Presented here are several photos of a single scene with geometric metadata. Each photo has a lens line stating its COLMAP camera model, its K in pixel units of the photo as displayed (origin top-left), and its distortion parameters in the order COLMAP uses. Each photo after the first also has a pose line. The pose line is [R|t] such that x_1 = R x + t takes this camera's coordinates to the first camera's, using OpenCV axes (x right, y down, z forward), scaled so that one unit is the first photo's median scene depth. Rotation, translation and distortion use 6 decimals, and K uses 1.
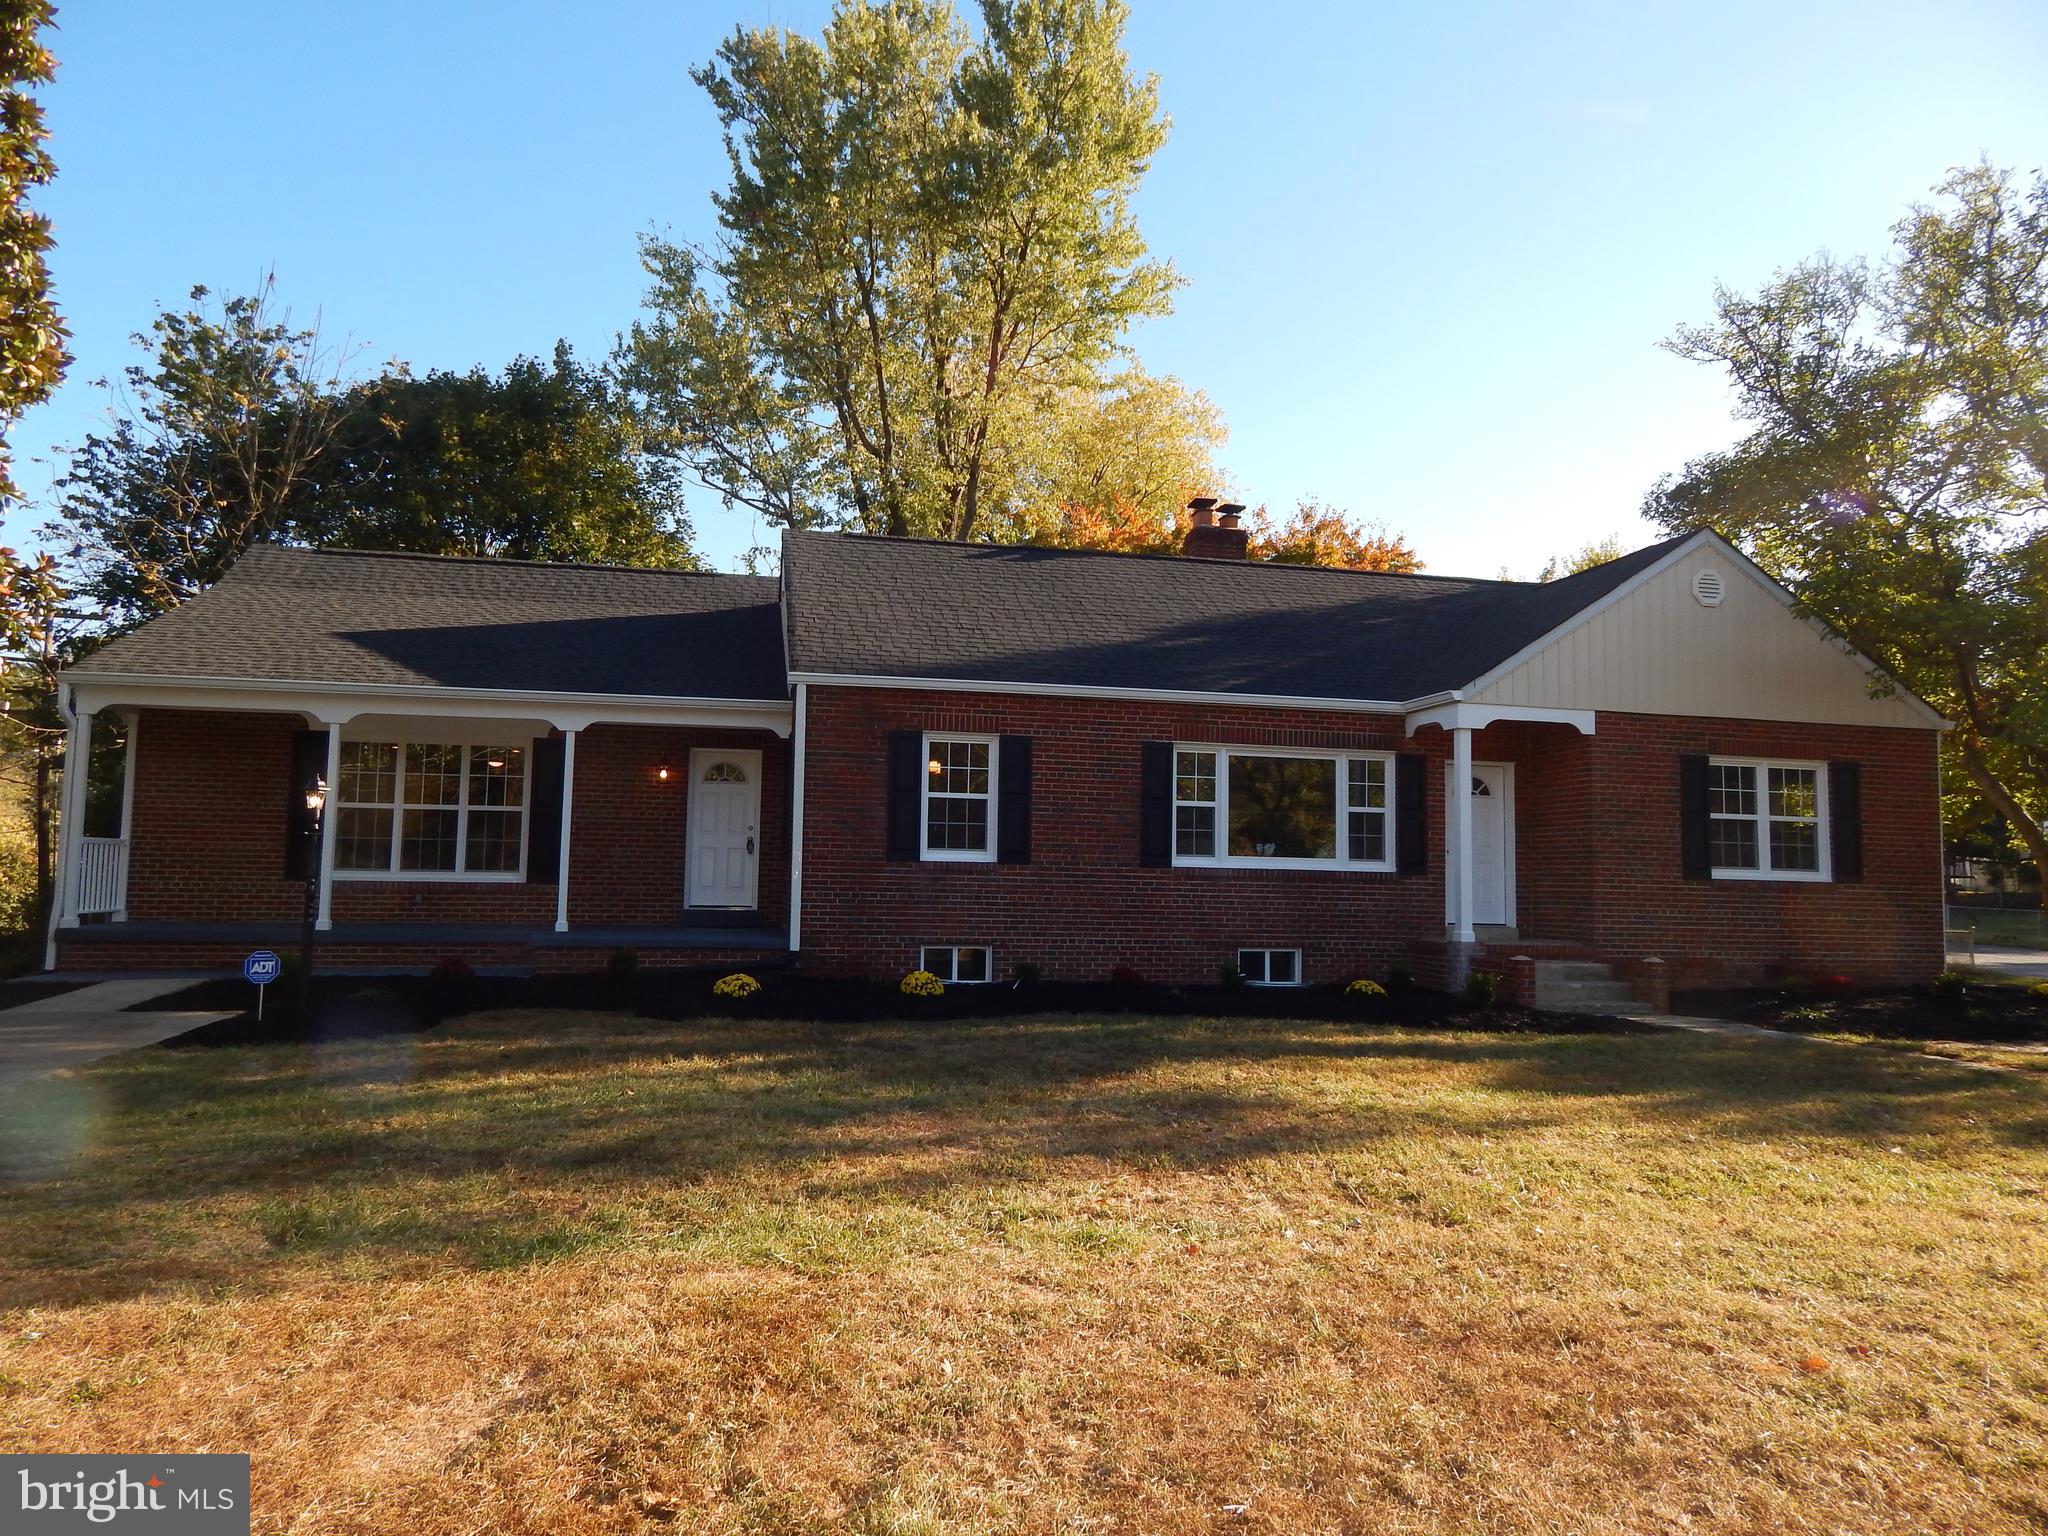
lens RADIAL K [[1364.5, 0, 1021.3], [0, 1364.5, 770.5], [0, 0, 1]] dist [0.012171, -0.013398]
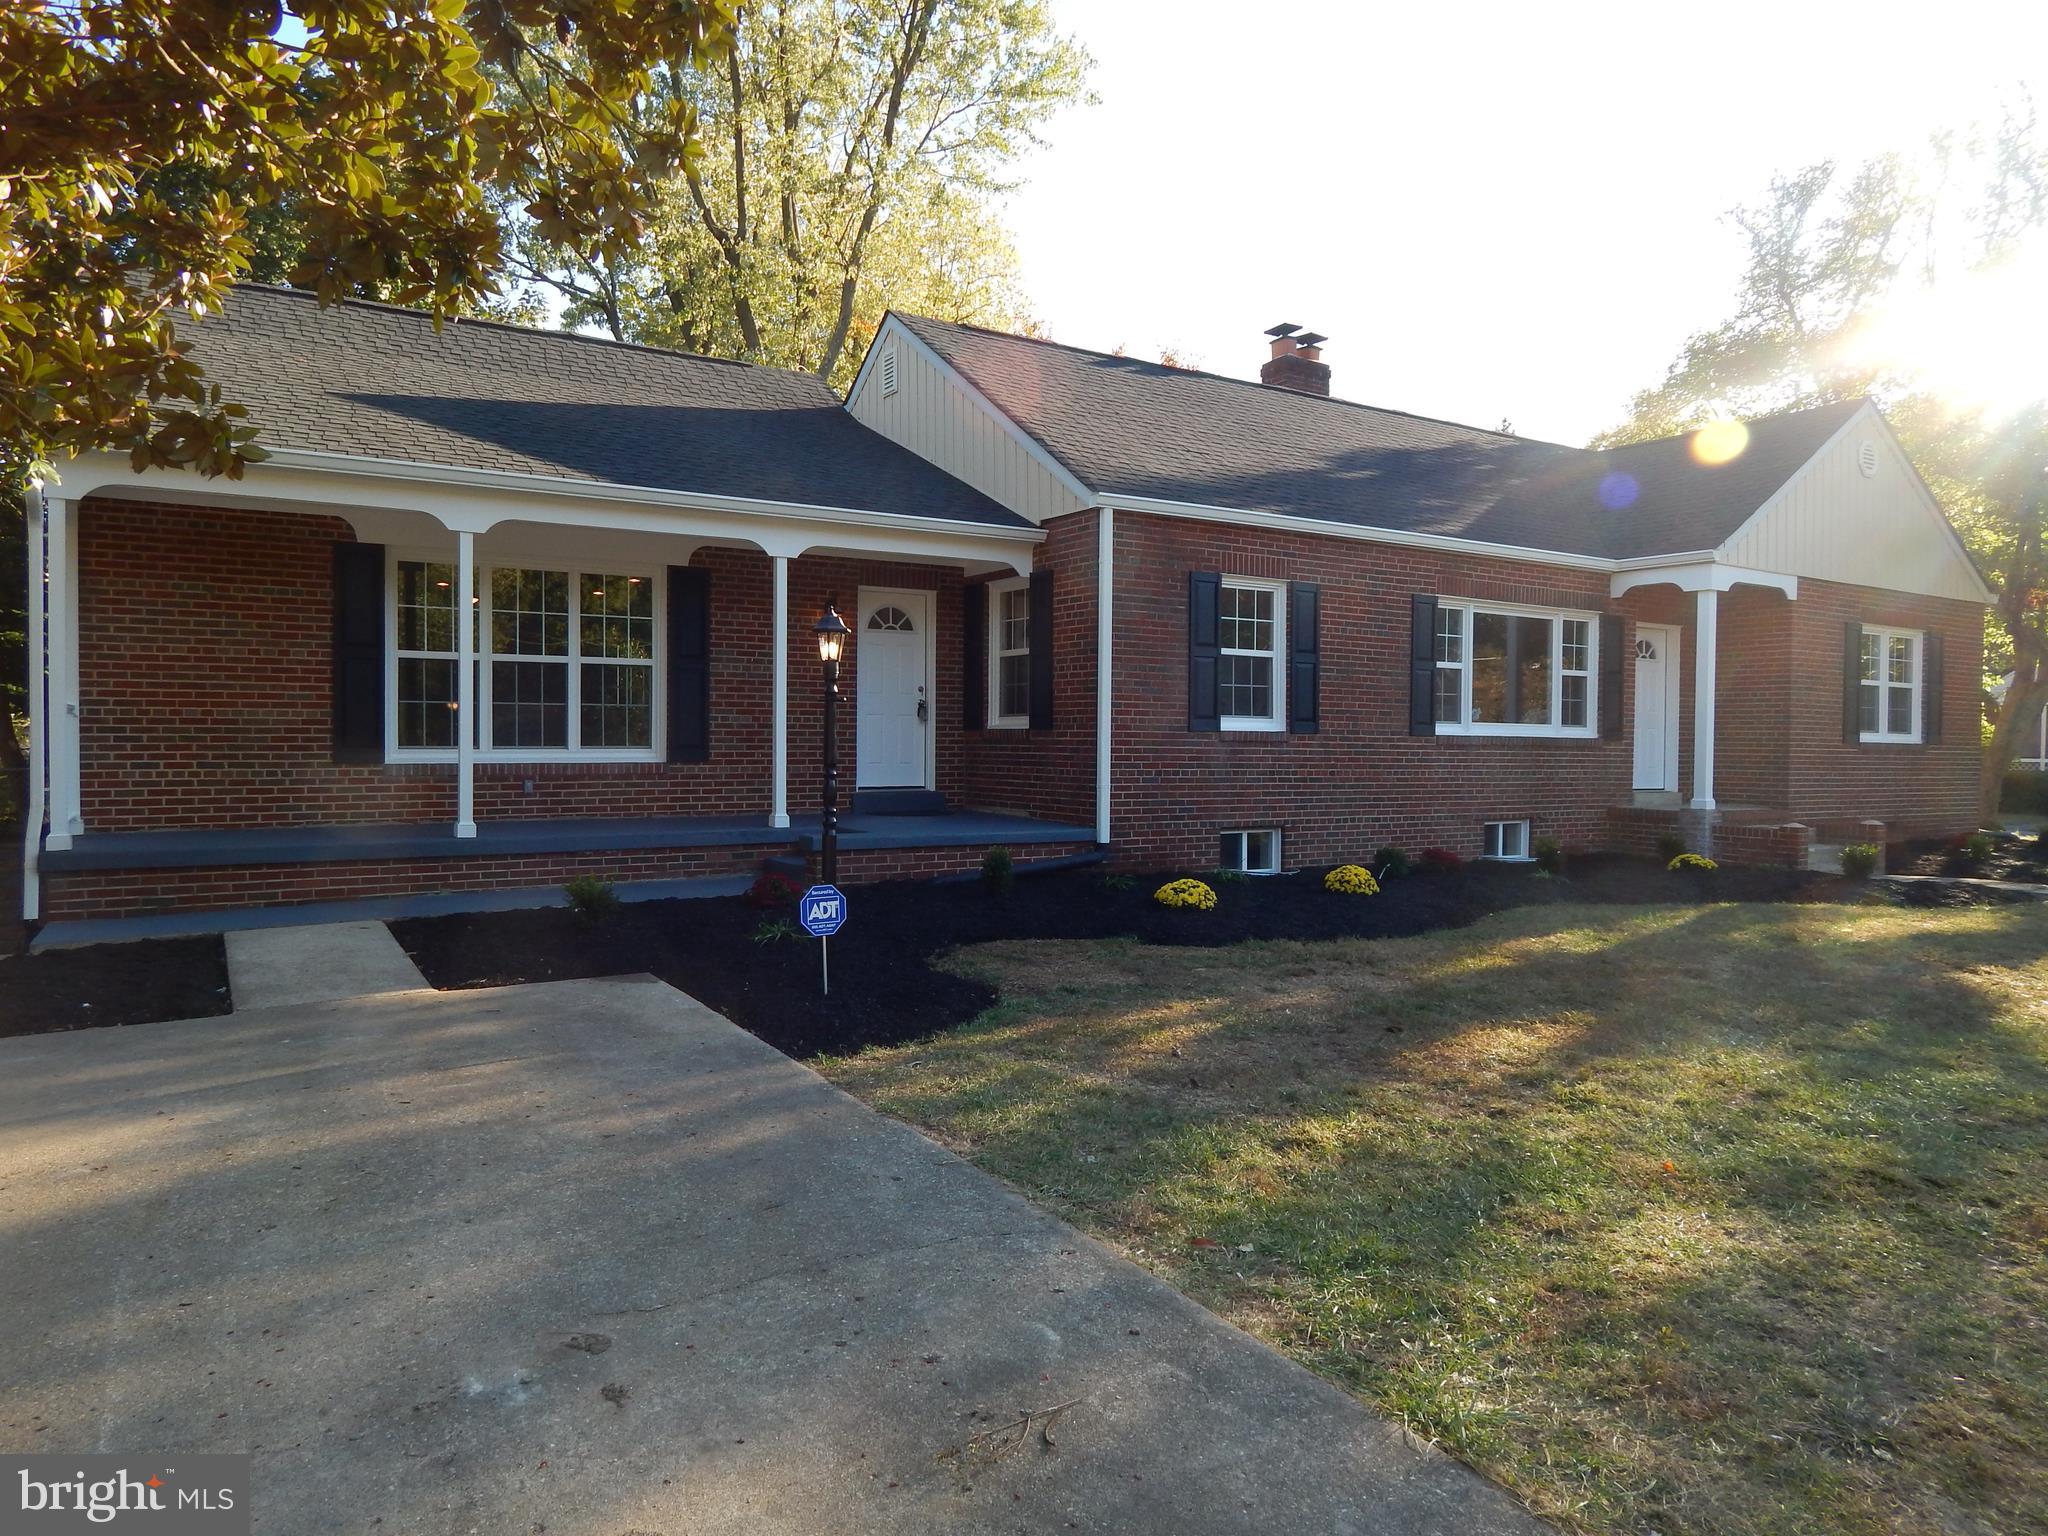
lens RADIAL K [[1364.5, 0, 1026.3], [0, 1364.5, 762.4], [0, 0, 1]] dist [0.012171, -0.013398]
pose [[0.935361, -0.014849, 0.353381, -0.450791], [-0.020513, 0.995159, 0.096112, 0.007160], [-0.353098, -0.097149, 0.930529, 0.247078]]
